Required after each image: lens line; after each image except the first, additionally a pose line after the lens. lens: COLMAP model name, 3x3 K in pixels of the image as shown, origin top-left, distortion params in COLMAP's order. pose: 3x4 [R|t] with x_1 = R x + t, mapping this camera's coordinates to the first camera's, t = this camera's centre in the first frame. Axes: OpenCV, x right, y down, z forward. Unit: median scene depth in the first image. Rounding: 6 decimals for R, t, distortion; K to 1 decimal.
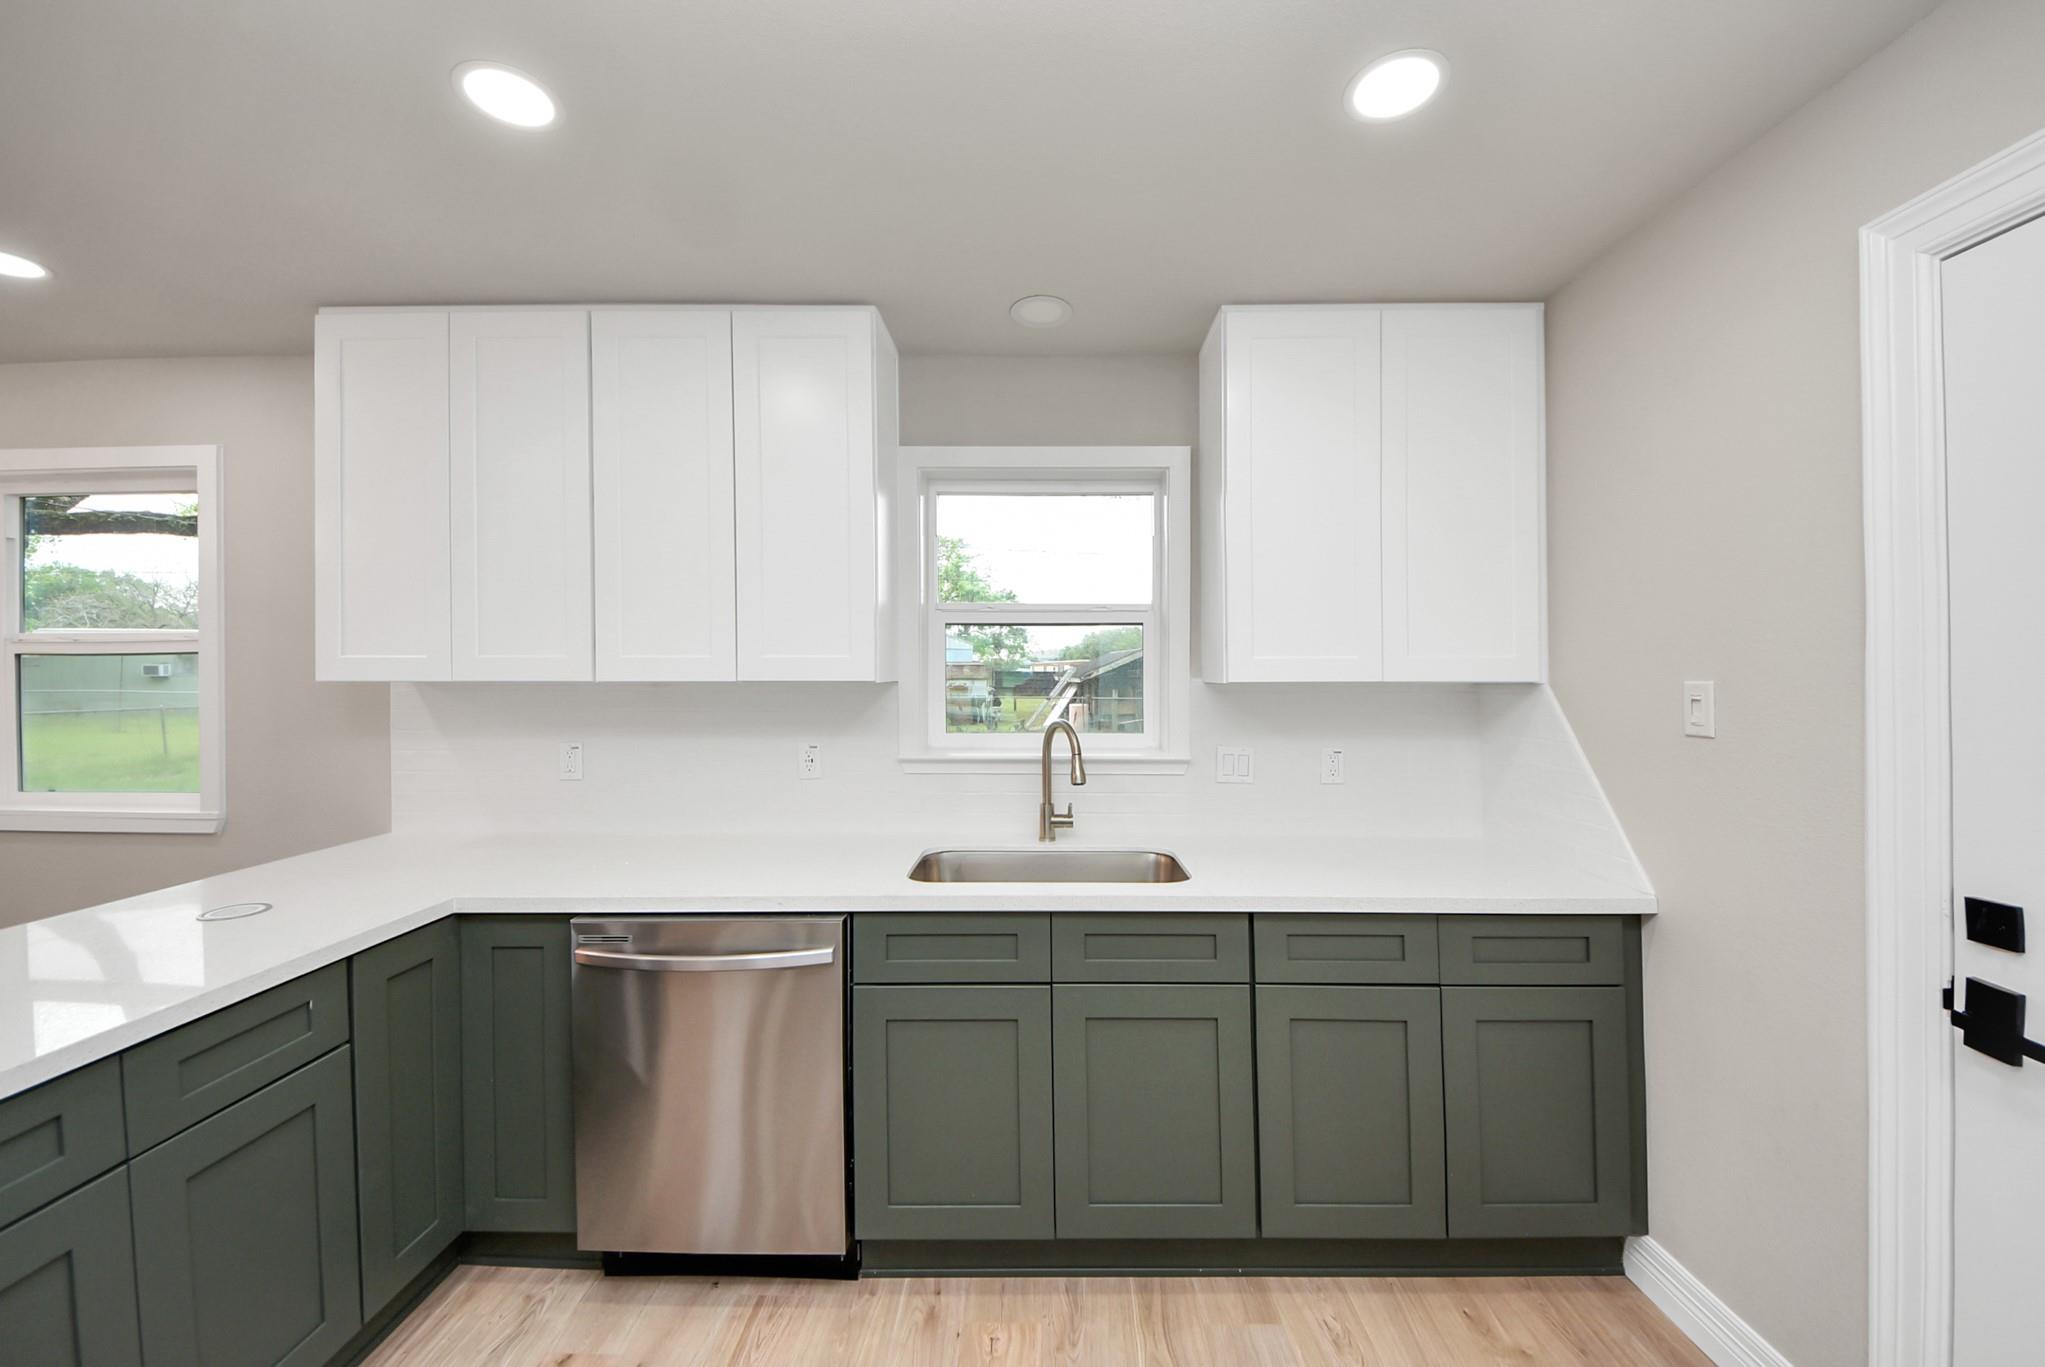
lens RADIAL K [[751.6, 0, 1041.6], [0, 751.6, 671.2], [0, 0, 1]] dist [0.000717, -0.000116]
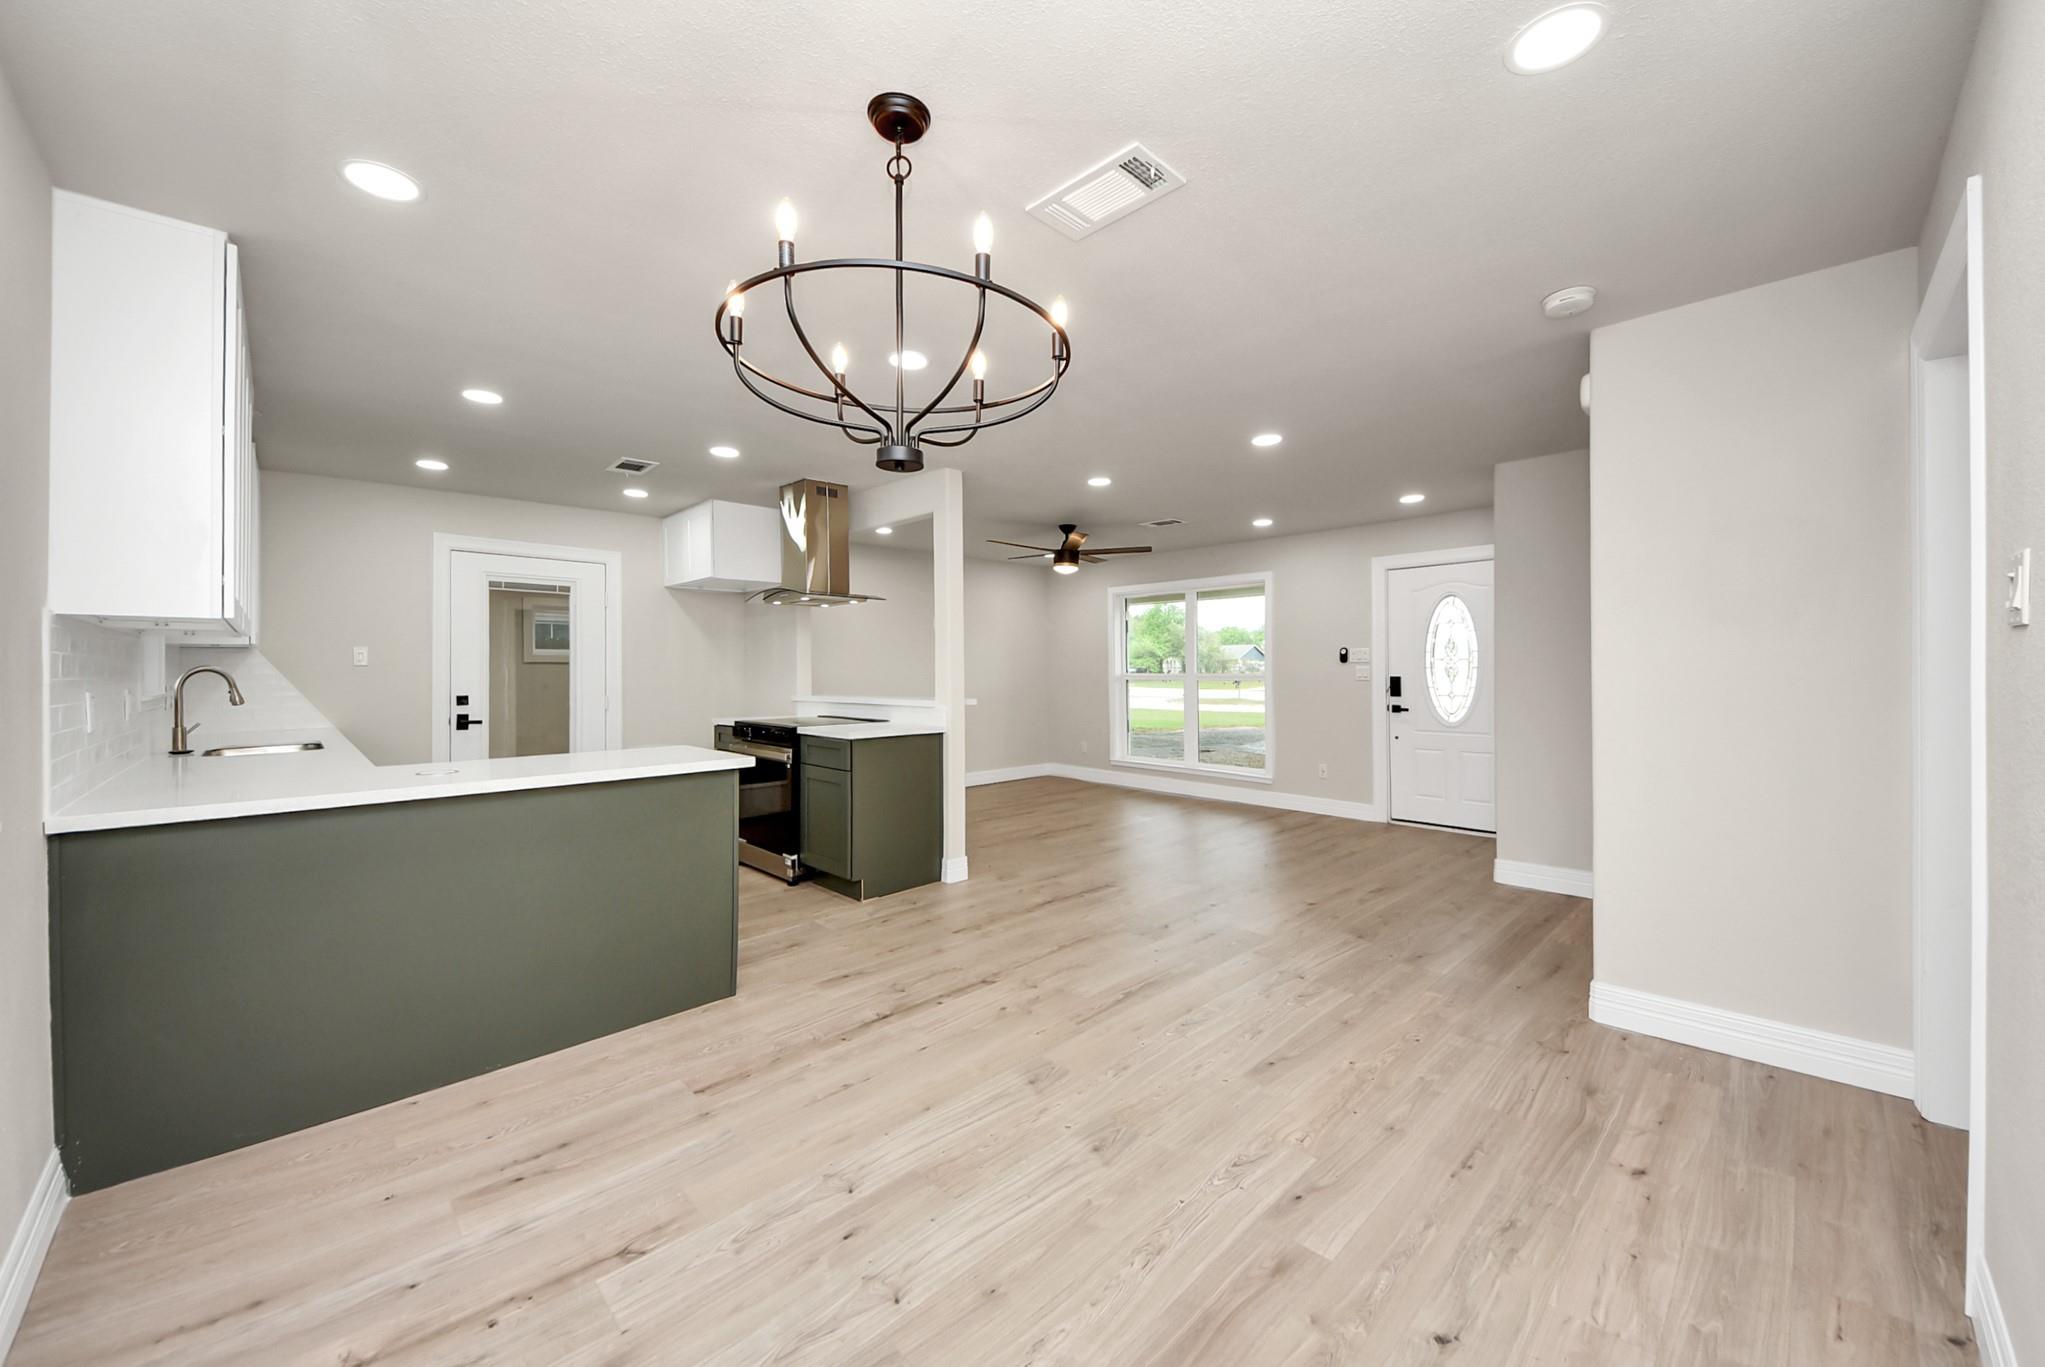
lens RADIAL K [[757.5, 0, 1040.4], [0, 757.5, 680.7], [0, 0, 1]] dist [0.001007, -0.009908]
pose [[-0.713040, -0.009803, 0.701054, -2.732518], [0.002632, 0.999858, 0.016658, 0.088432], [-0.701118, 0.013723, -0.712913, 1.100130]]
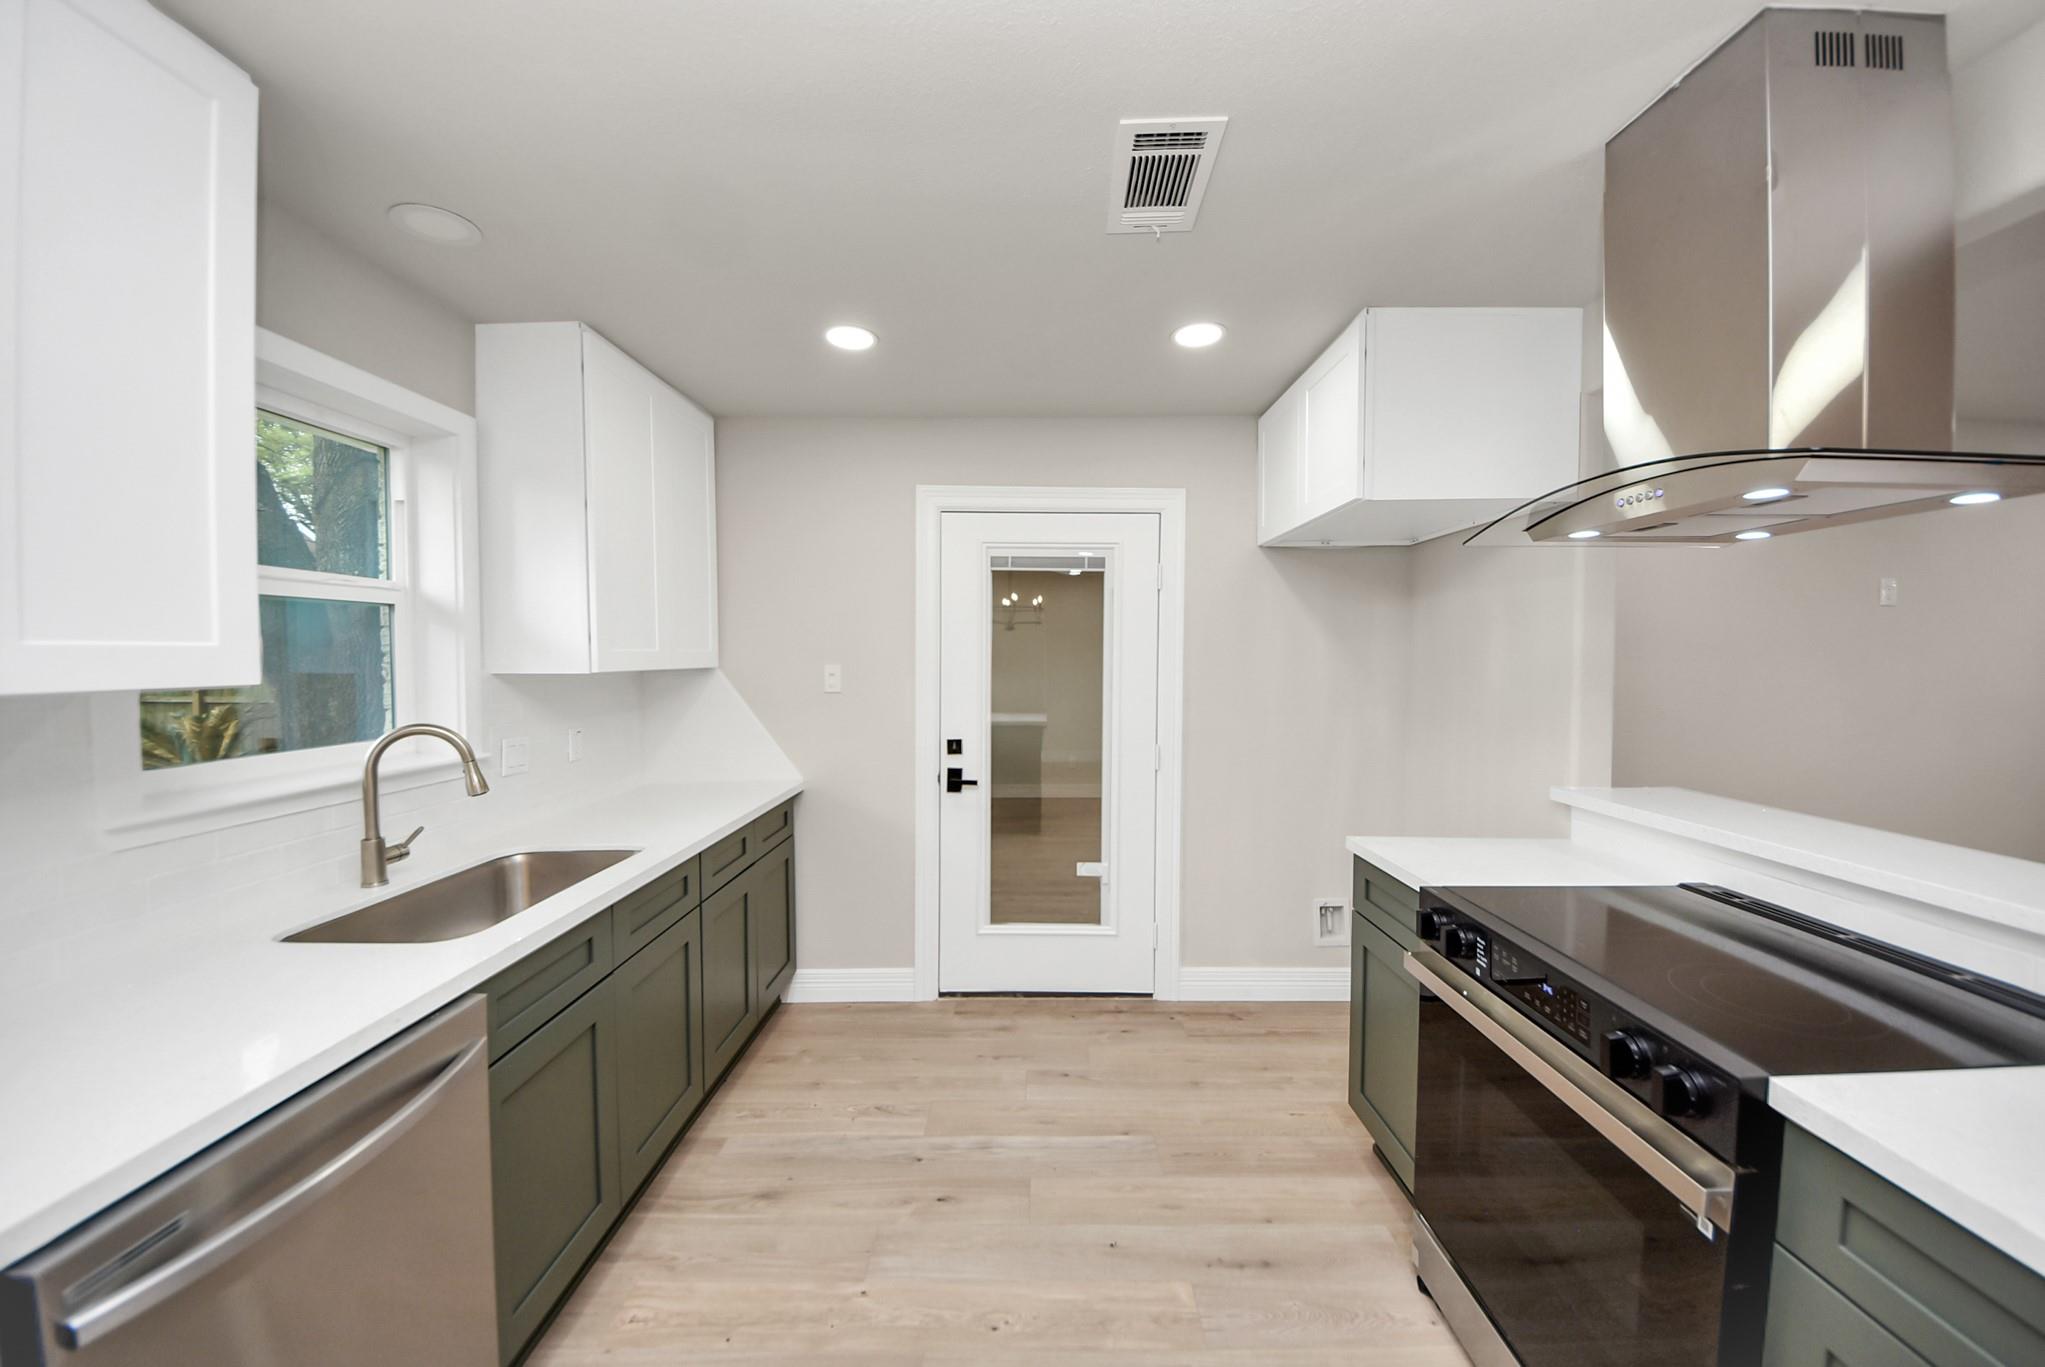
lens RADIAL K [[731.6, 0, 1040.8], [0, 731.6, 662.8], [0, 0, 1]] dist [0.000227, -0.009578]
pose [[-0.012586, -0.012594, 0.999841, -0.969512], [-0.002081, 0.999919, 0.012569, -0.017486], [-0.999919, -0.001923, -0.012612, 0.426409]]
